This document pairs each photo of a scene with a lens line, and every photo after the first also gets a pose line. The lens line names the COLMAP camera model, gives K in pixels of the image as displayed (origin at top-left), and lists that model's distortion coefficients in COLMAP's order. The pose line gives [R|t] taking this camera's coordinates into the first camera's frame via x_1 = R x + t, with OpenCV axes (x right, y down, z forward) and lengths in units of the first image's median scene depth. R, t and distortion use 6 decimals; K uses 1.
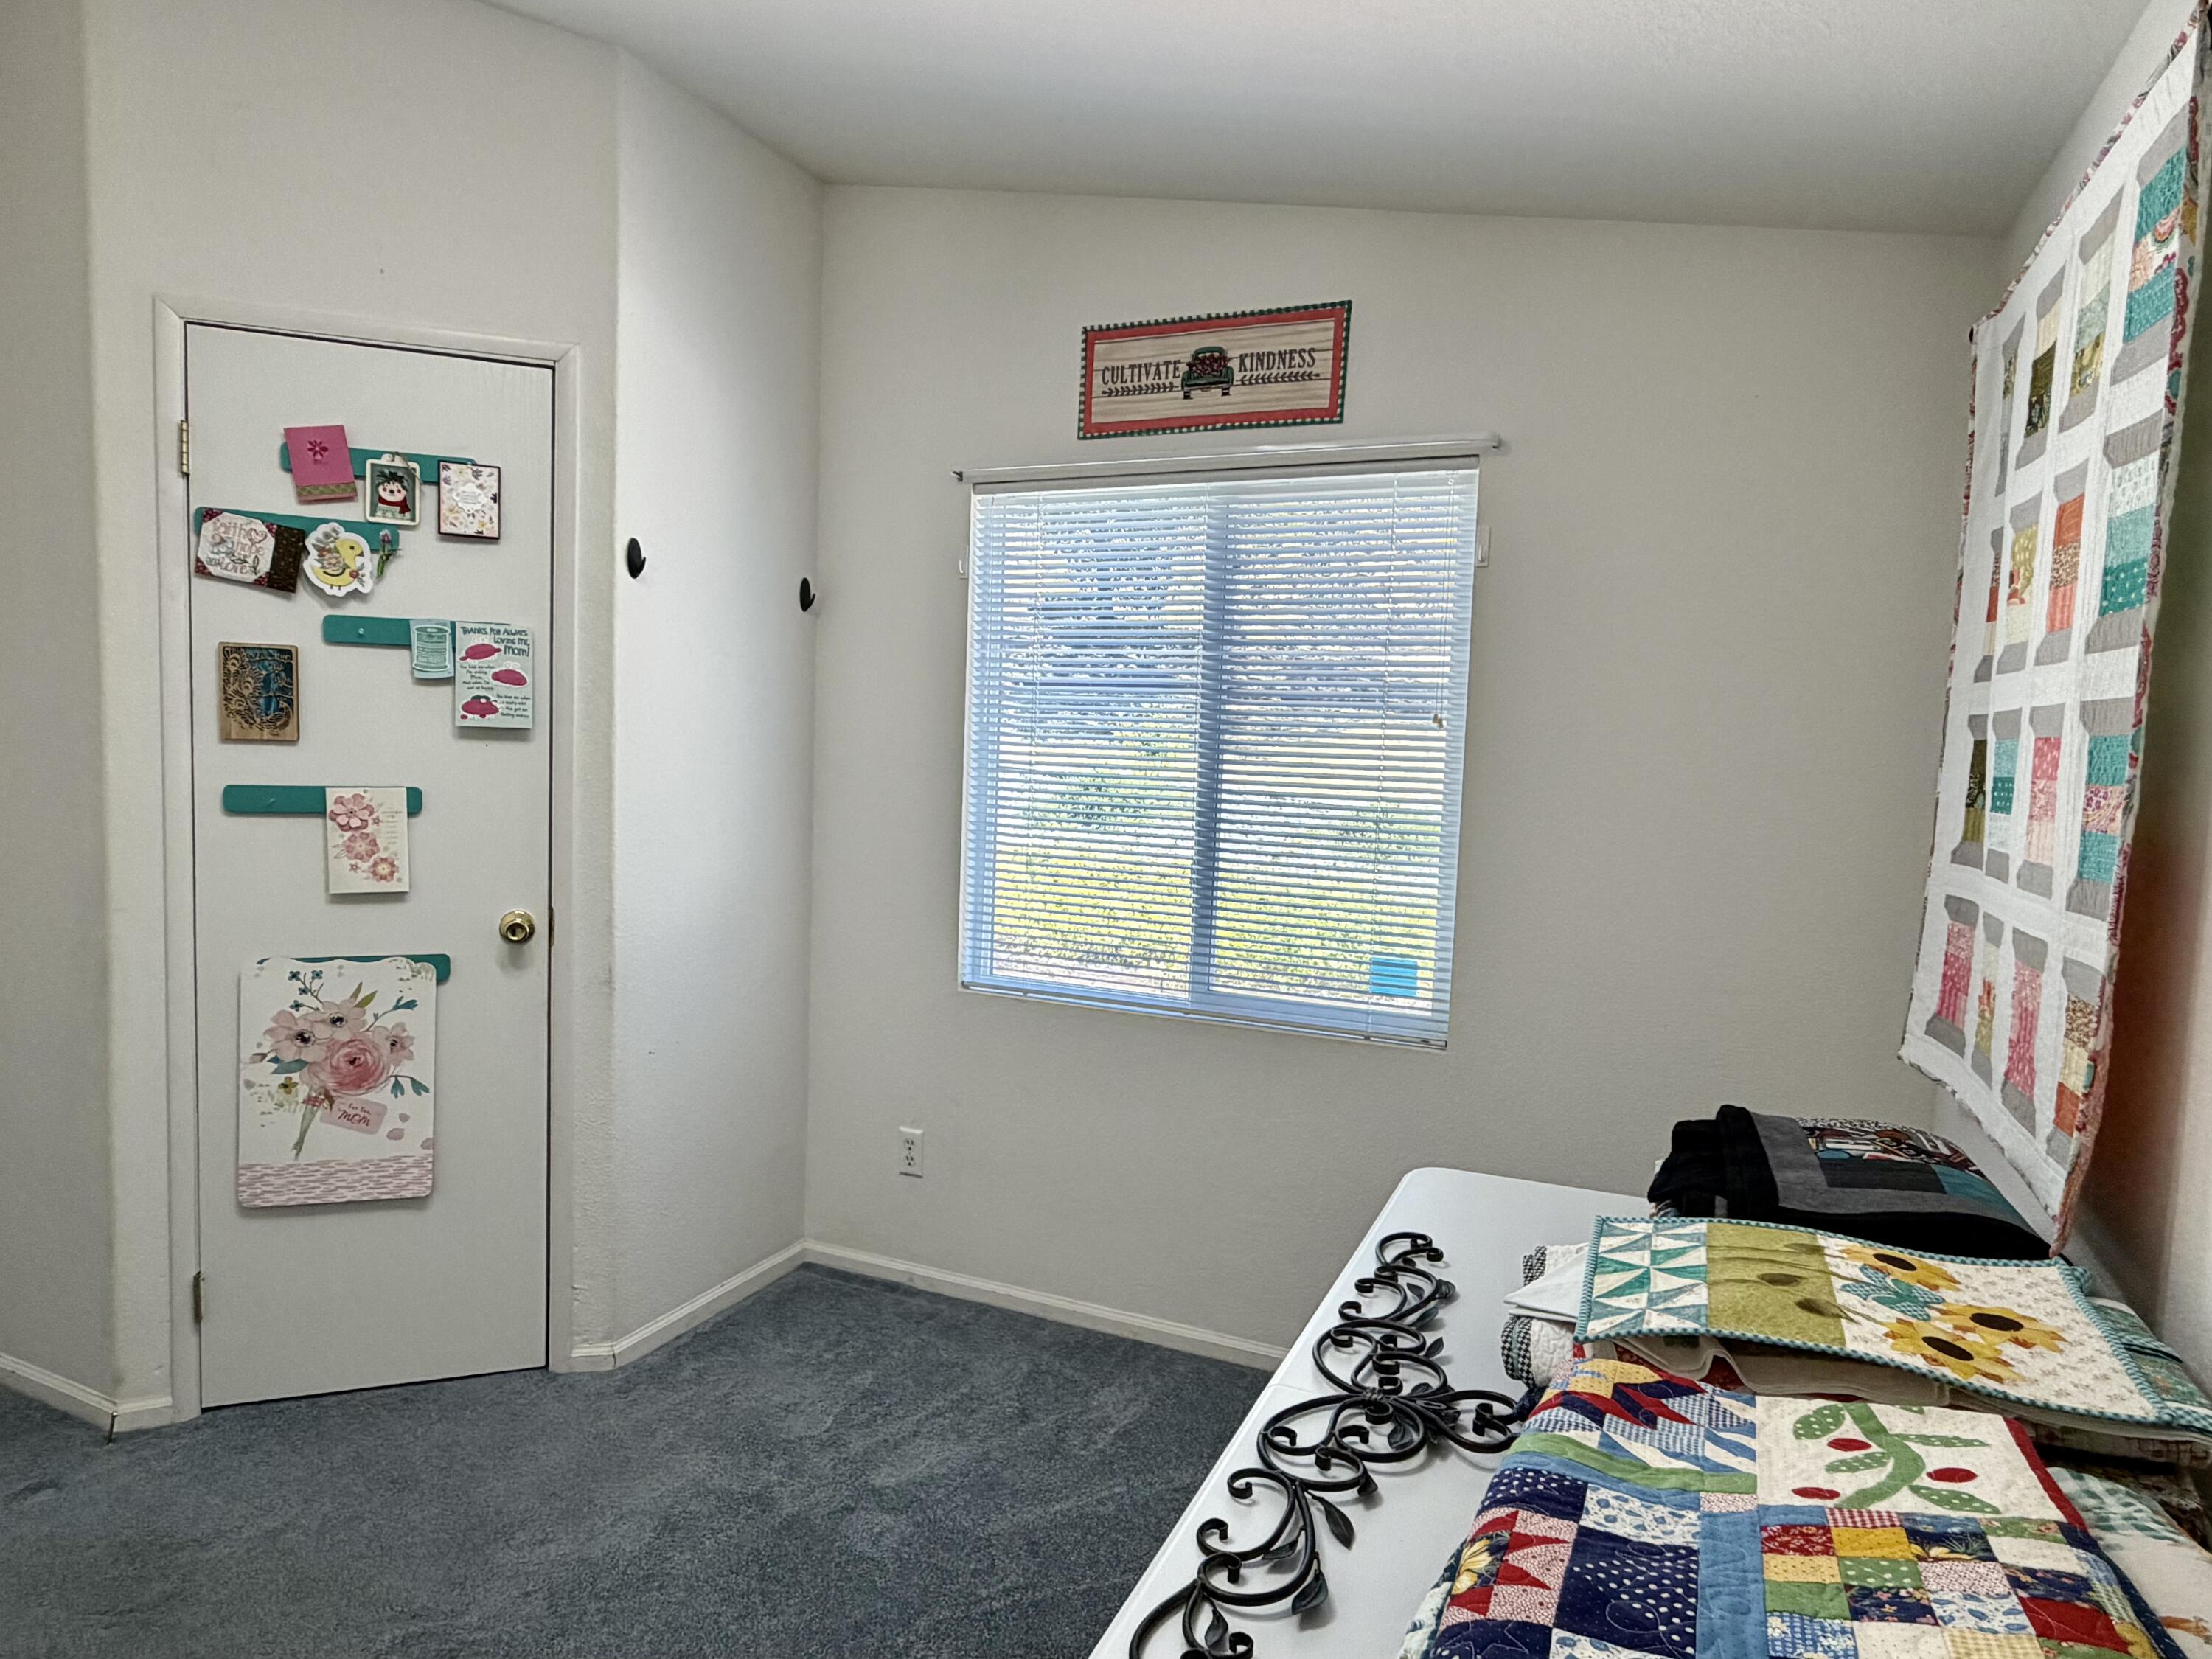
lens RADIAL K [[1303.7, 0, 1090.1], [0, 1303.7, 835.9], [0, 0, 1]] dist [0.006987, 0.002437]
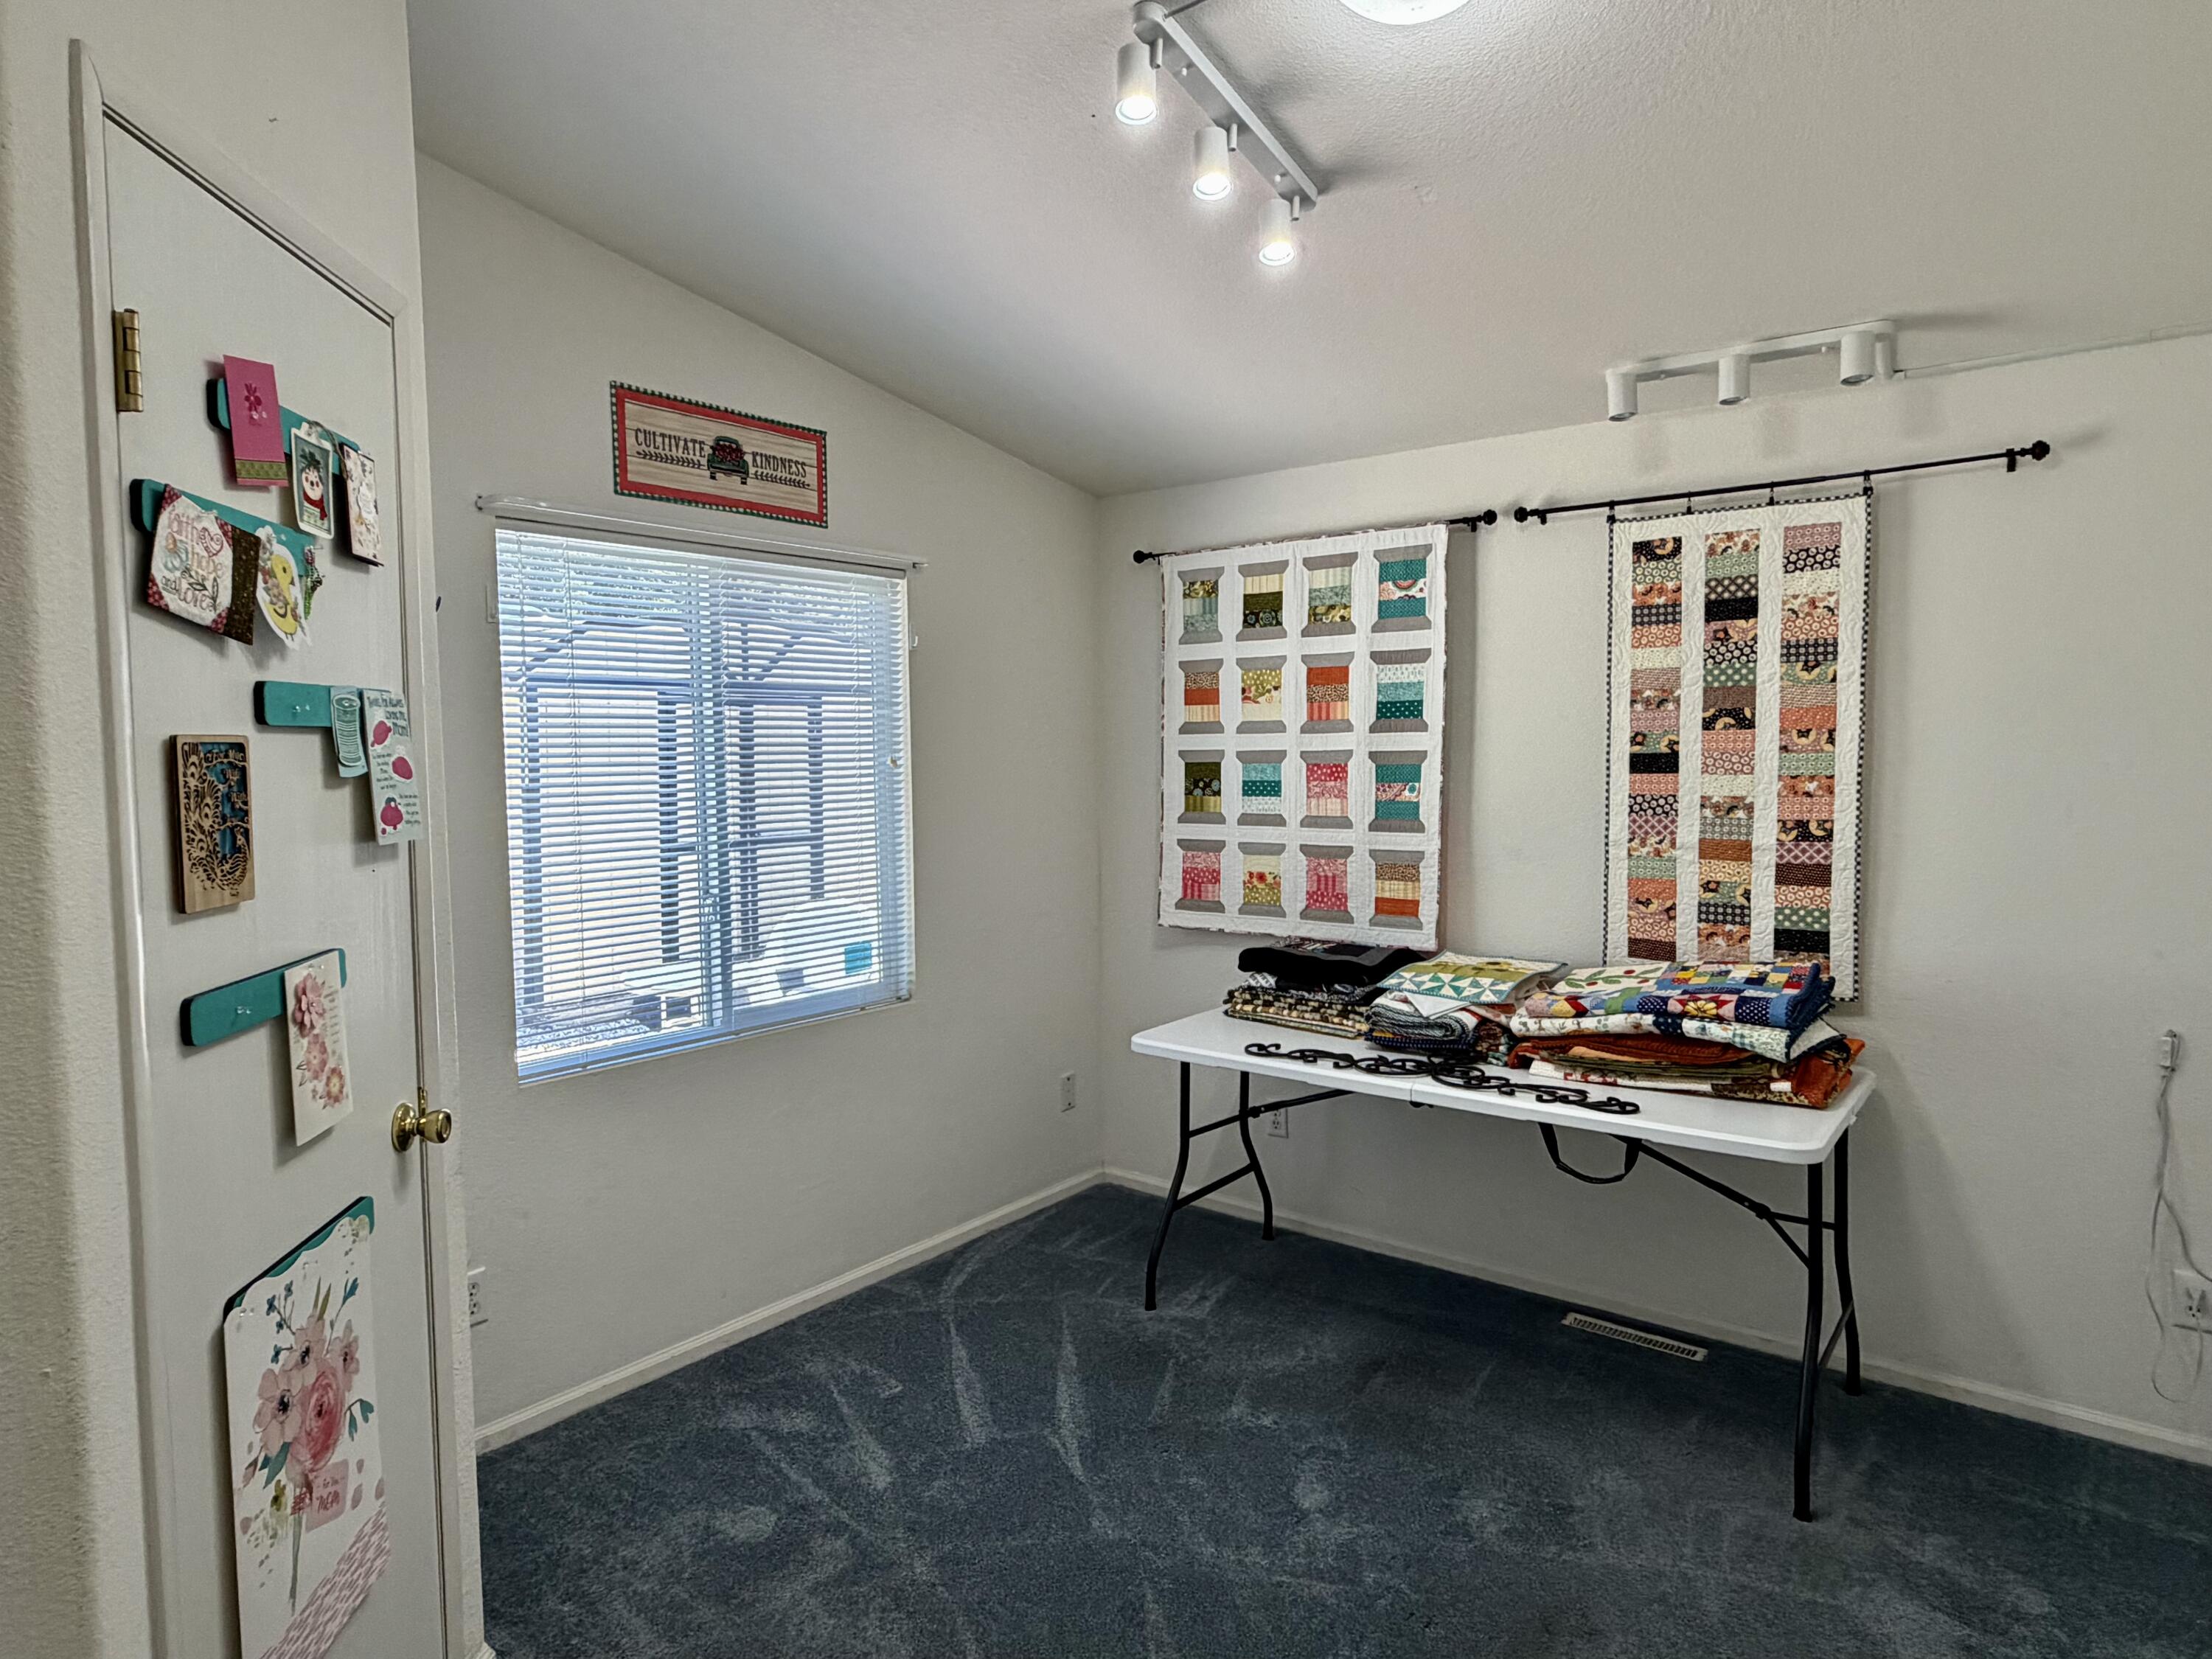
lens RADIAL K [[1303.7, 0, 1091.8], [0, 1303.7, 826.9], [0, 0, 1]] dist [0.006987, 0.002437]
pose [[0.252294, -0.098637, 0.962610, -0.946979], [0.091065, 0.992796, 0.077862, -0.102402], [-0.963356, 0.068016, 0.259459, 0.434948]]
